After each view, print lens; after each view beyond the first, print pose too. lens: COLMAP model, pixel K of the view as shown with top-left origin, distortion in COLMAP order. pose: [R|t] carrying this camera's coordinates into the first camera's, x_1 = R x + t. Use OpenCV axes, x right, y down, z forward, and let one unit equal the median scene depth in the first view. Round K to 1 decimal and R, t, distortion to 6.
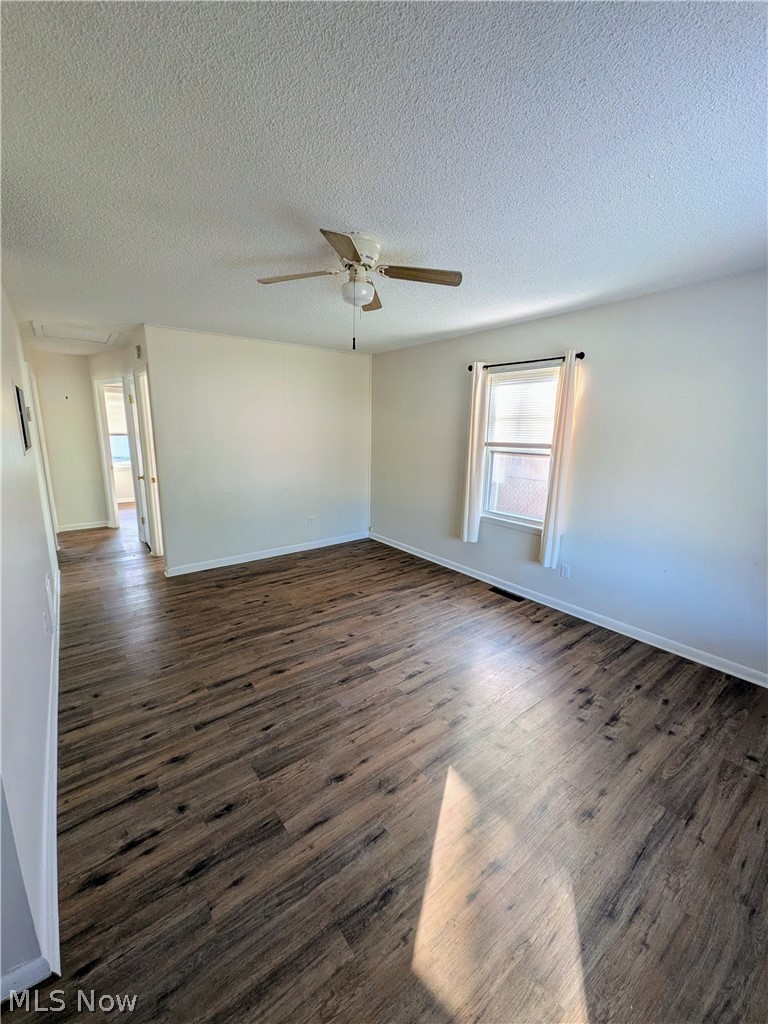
lens RADIAL K [[401.0, 0, 382.0], [0, 401.0, 508.8], [0, 0, 1]] dist [-0.002560, -0.000170]
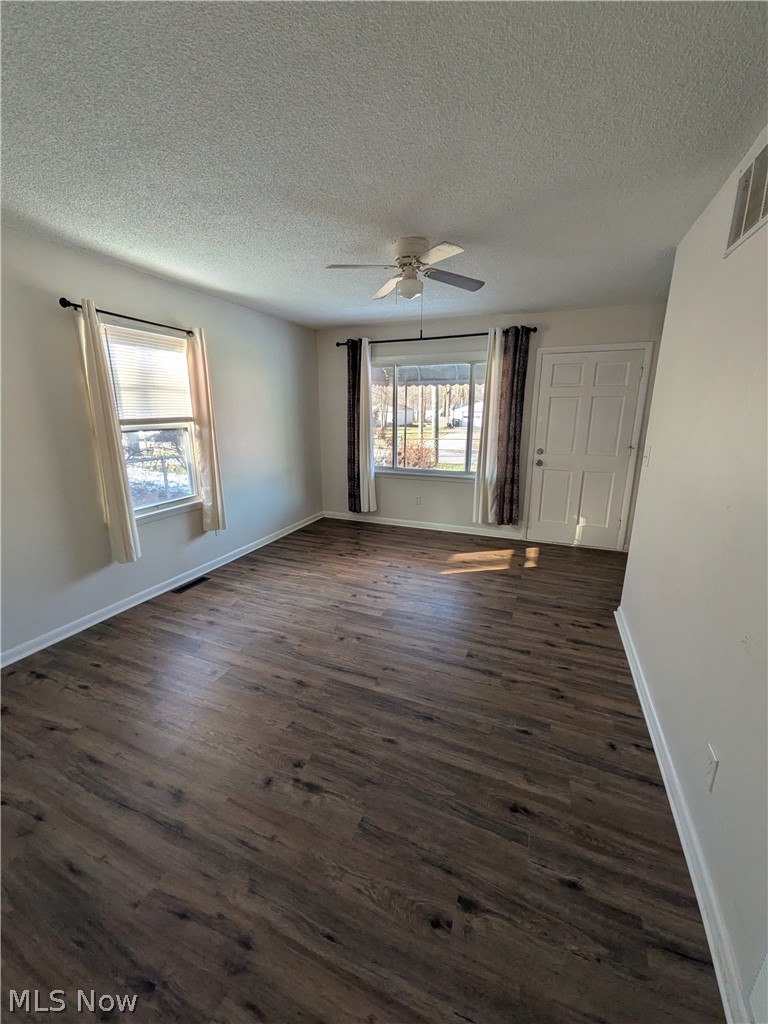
lens RADIAL K [[401.0, 0, 383.8], [0, 401.0, 507.7], [0, 0, 1]] dist [-0.002560, -0.000170]
pose [[-0.491267, -0.225619, 0.841280, -0.831831], [0.165759, 0.924000, 0.344599, -0.250611], [-0.855091, 0.308740, -0.416532, 1.241281]]
